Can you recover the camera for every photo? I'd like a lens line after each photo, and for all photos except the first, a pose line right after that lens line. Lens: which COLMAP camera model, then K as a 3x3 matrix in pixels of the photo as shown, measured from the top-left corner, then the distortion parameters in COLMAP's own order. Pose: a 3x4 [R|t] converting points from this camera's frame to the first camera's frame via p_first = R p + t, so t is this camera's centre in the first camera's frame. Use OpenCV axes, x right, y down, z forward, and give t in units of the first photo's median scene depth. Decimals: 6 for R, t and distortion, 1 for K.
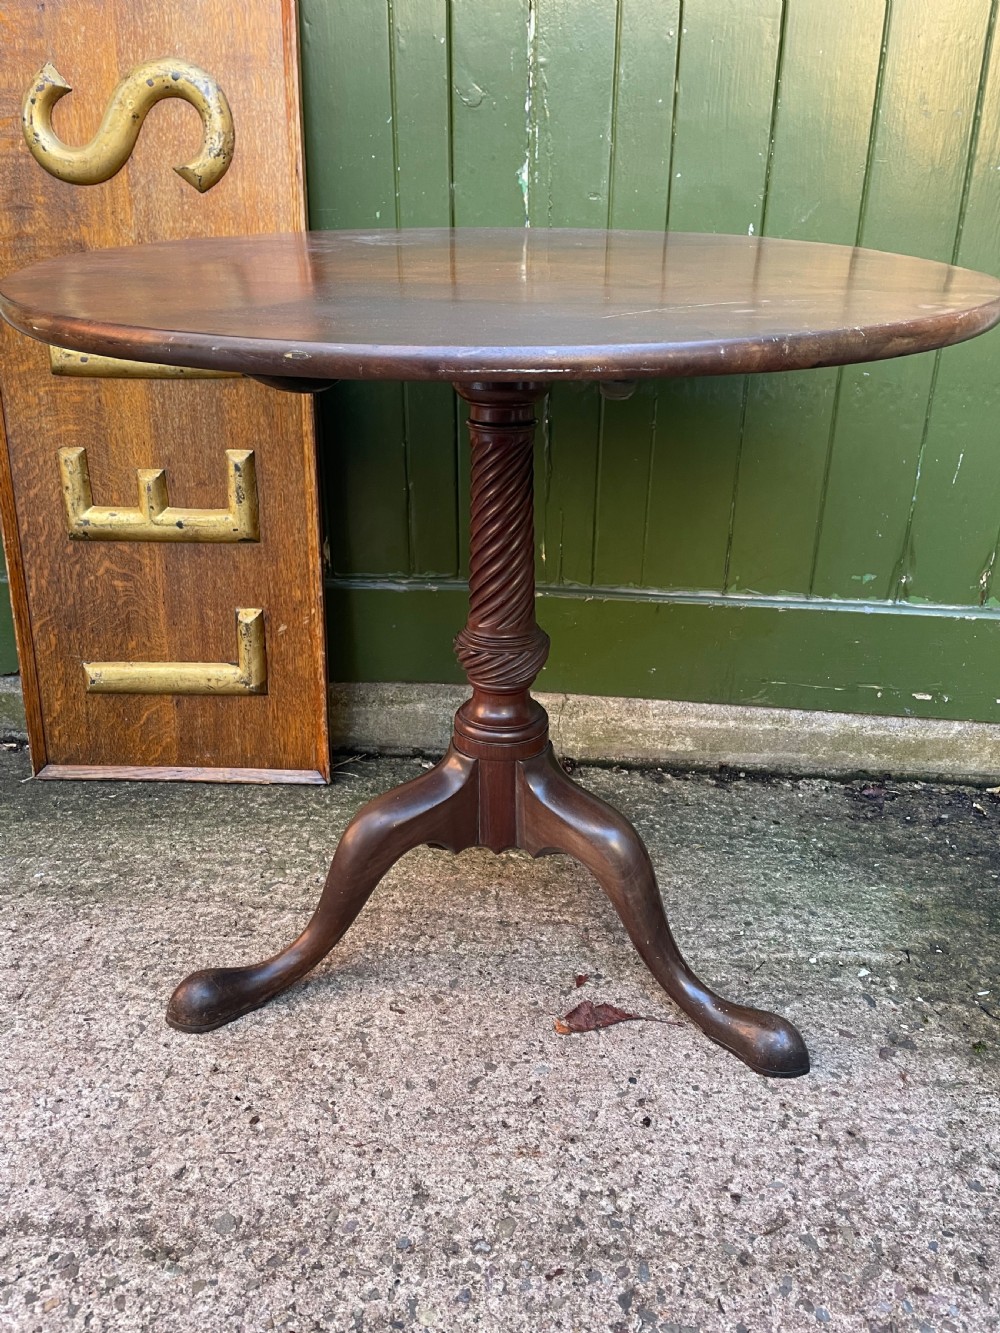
lens RADIAL K [[1005.7, 0, 501.0], [0, 1005.7, 658.4], [0, 0, 1]] dist [0.085002, -0.116514]
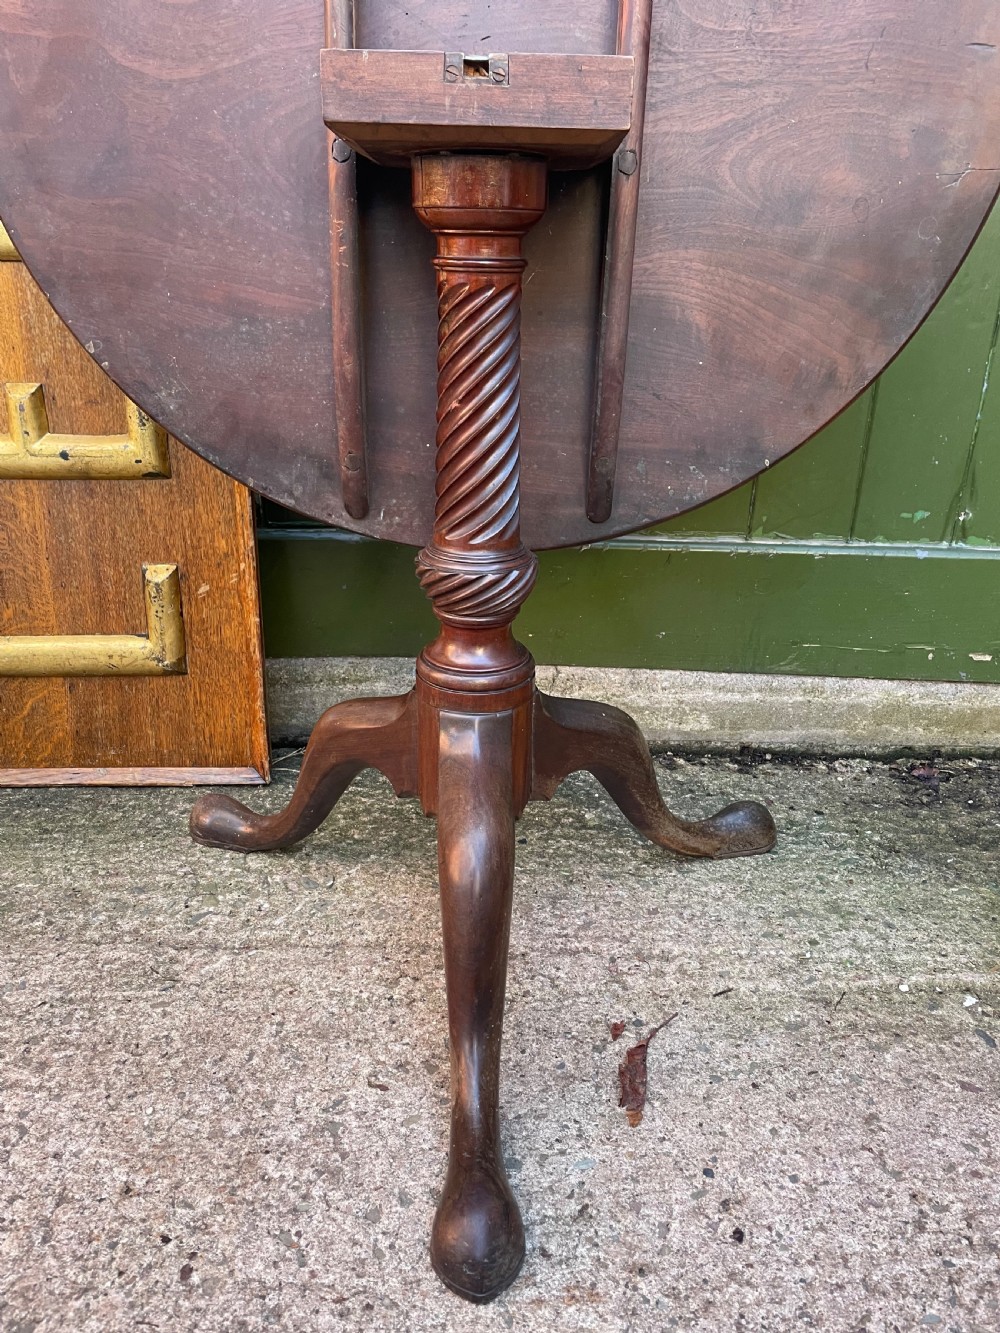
lens RADIAL K [[1005.7, 0, 500.9], [0, 1005.7, 672.2], [0, 0, 1]] dist [0.085002, -0.116514]
pose [[0.997053, -0.023641, 0.072978, -0.052174], [0.022094, 0.999515, 0.021929, 0.027106], [-0.073461, -0.020252, 0.997092, 0.226922]]
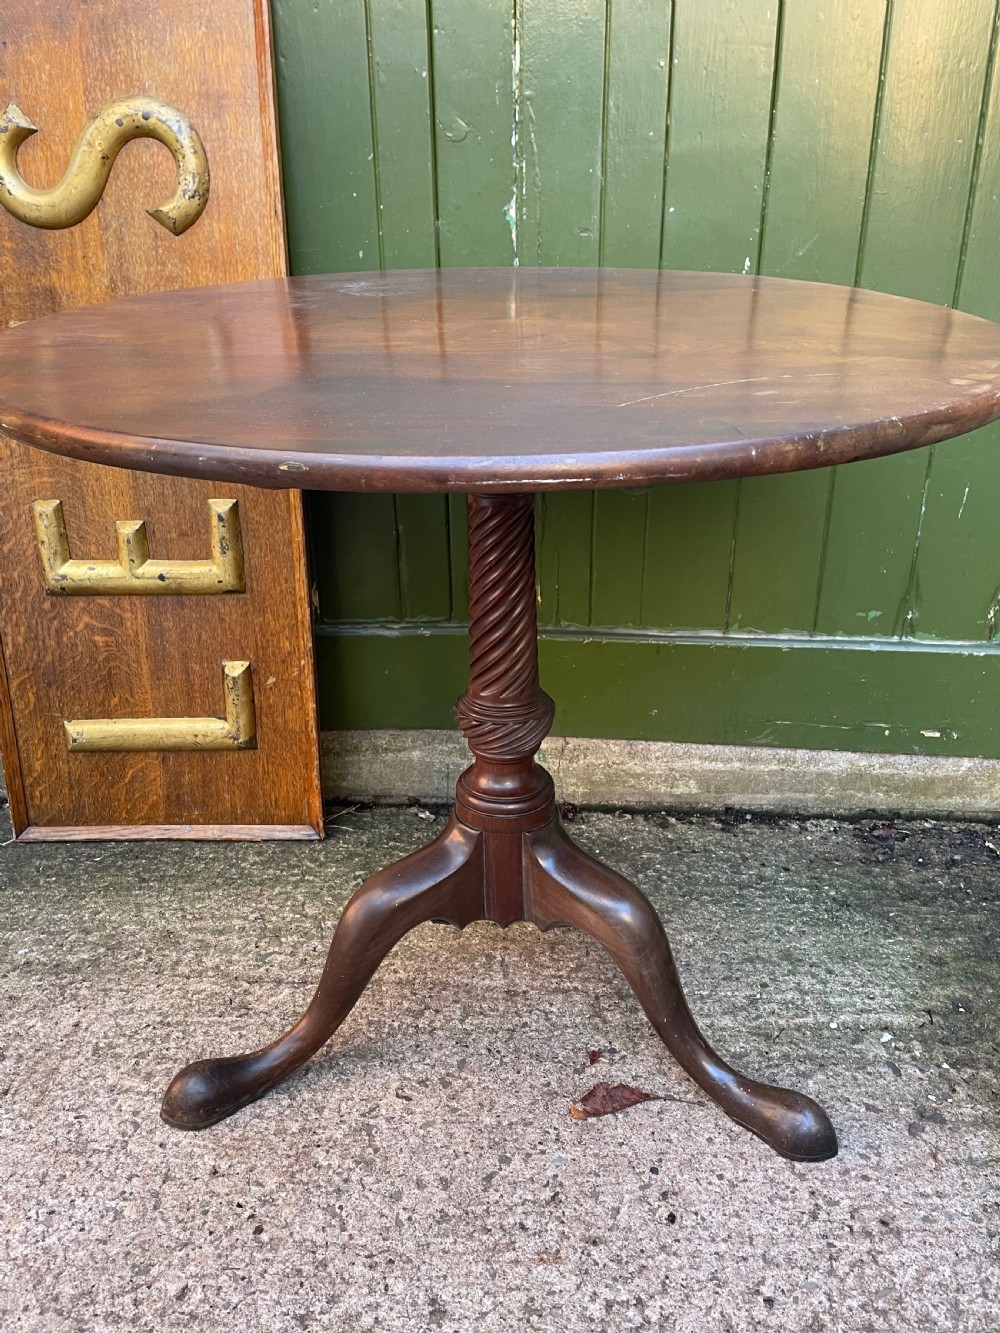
lens RADIAL K [[1005.7, 0, 501.1], [0, 1005.7, 657.9], [0, 0, 1]] dist [0.085002, -0.116514]
pose [[0.999566, -0.024411, 0.016496, -0.014512], [0.024393, 0.999702, 0.001310, -0.056267], [-0.016523, -0.000907, 0.999863, 0.037534]]
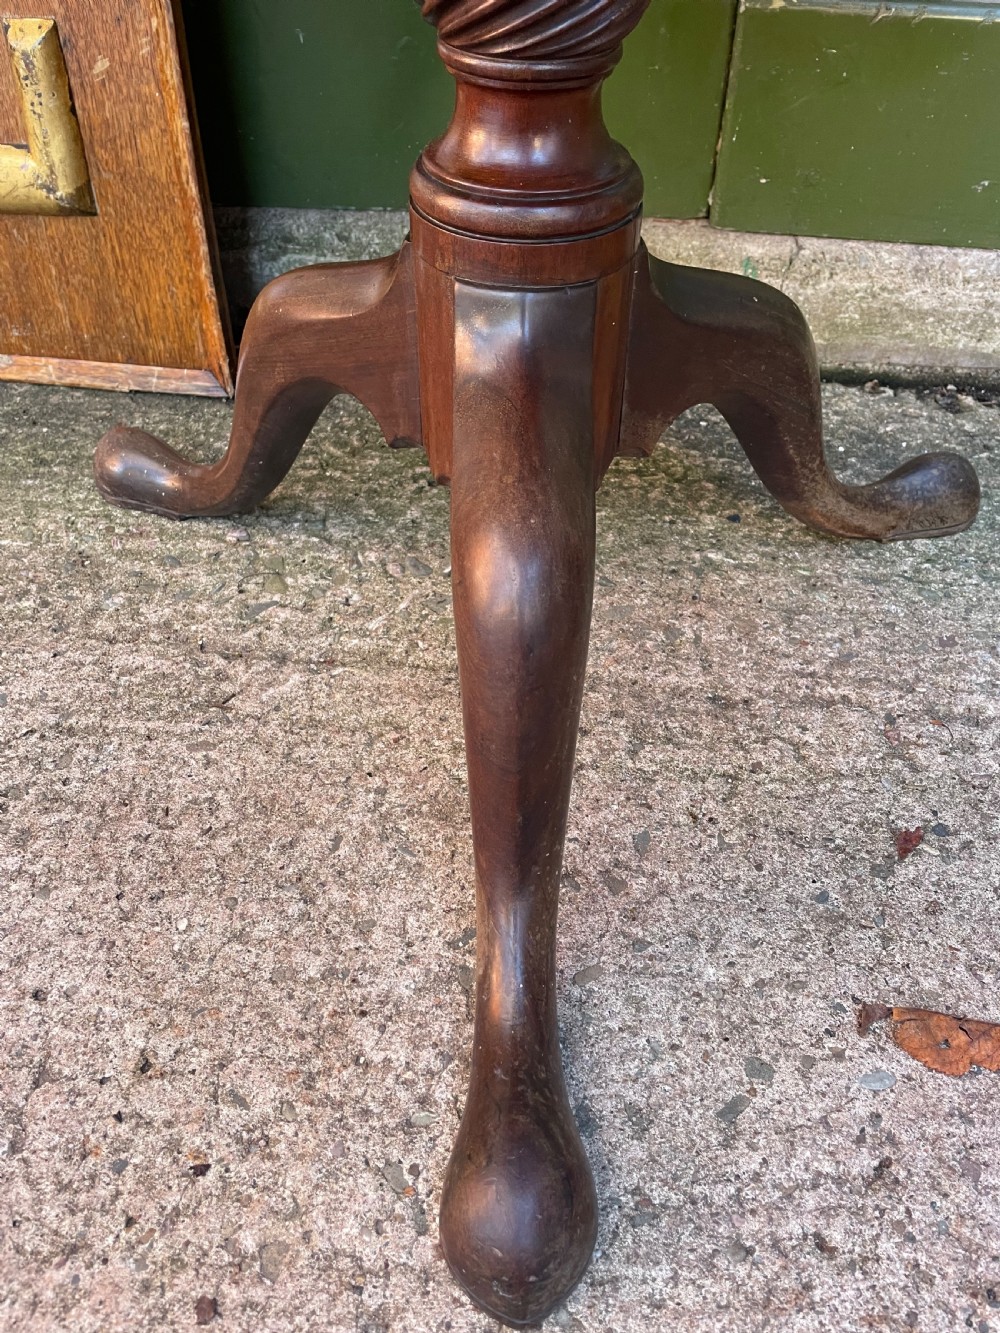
lens RADIAL K [[1009.1, 0, 512.6], [0, 1009.1, 684.0], [0, 0, 1]] dist [0.084059, -0.118806]
pose [[0.999841, 0.015557, -0.008685, -0.095094], [-0.011049, 0.923783, 0.382756, 0.060975], [0.013978, -0.382600, 0.923809, 0.527129]]
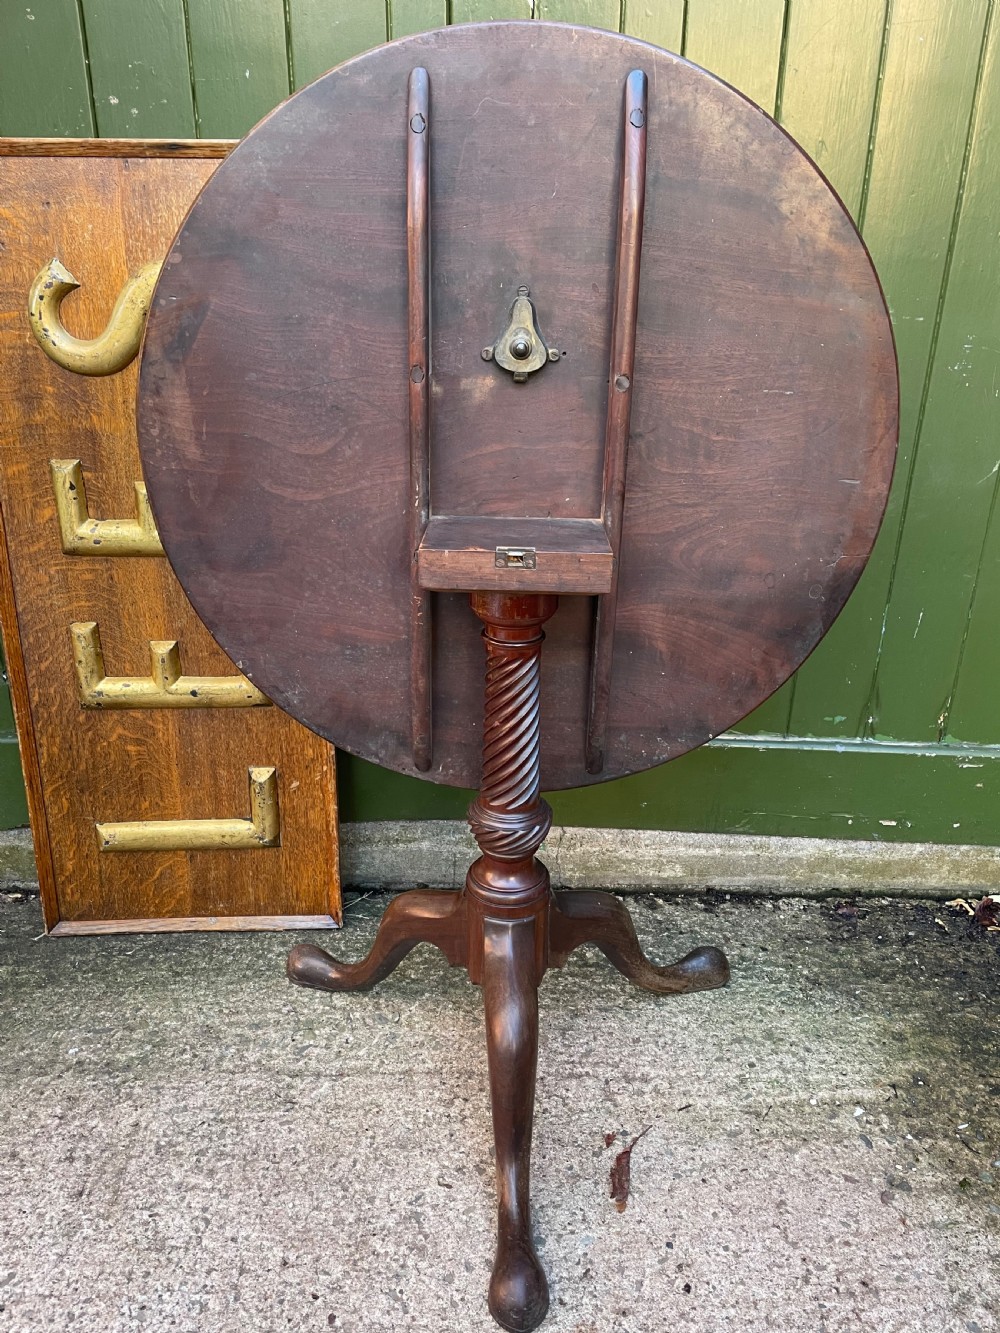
lens RADIAL K [[1005.7, 0, 515.0], [0, 1005.7, 679.6], [0, 0, 1]] dist [0.085002, -0.116514]
pose [[0.995703, -0.029169, 0.087893, -0.093775], [0.027434, 0.999405, 0.020890, -0.181455], [-0.088450, -0.018389, 0.995911, -0.062316]]
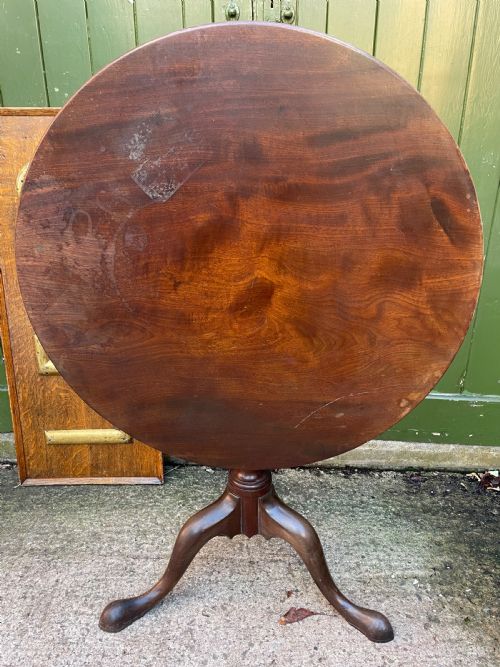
lens RADIAL K [[503.2, 0, 251.9], [0, 503.2, 331.9], [0, 0, 1]] dist [0.085002, -0.116514]
pose [[0.998357, -0.022773, 0.052583, -0.041340], [0.024053, 0.999426, -0.023840, -0.199444], [-0.052010, 0.025066, 0.998332, -0.094367]]
